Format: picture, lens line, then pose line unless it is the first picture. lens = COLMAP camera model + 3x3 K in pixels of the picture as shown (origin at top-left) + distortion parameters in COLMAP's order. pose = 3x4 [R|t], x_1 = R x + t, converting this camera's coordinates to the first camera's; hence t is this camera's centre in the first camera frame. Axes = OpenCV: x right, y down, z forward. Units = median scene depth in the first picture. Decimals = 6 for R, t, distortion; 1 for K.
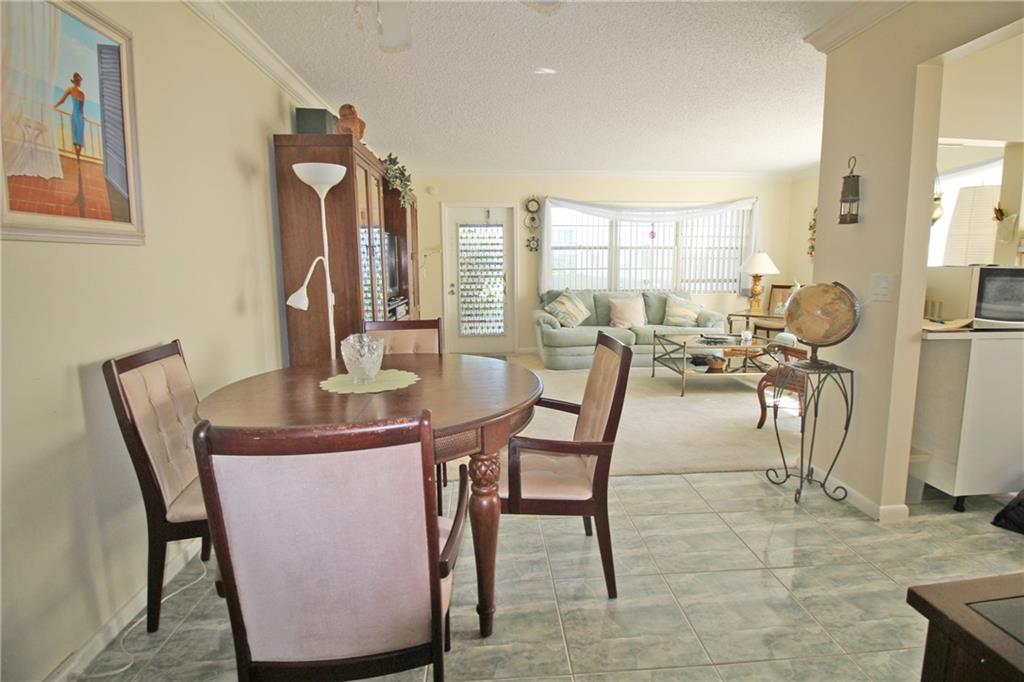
lens RADIAL K [[475.0, 0, 518.7], [0, 475.0, 320.9], [0, 0, 1]] dist [-0.004581, -0.008759]
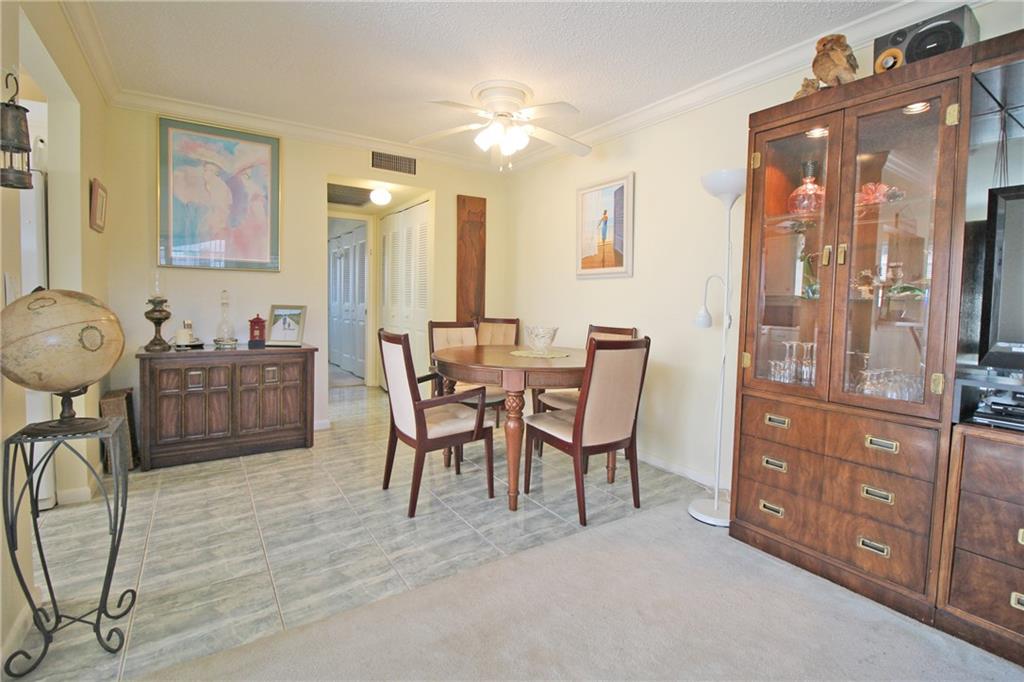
lens RADIAL K [[475.0, 0, 512.9], [0, 475.0, 319.4], [0, 0, 1]] dist [-0.004581, -0.008759]
pose [[-0.870008, 0.006464, -0.492995, 0.178812], [-0.077341, 0.985746, 0.149413, -0.070702], [0.486933, 0.168119, -0.857107, 0.728915]]
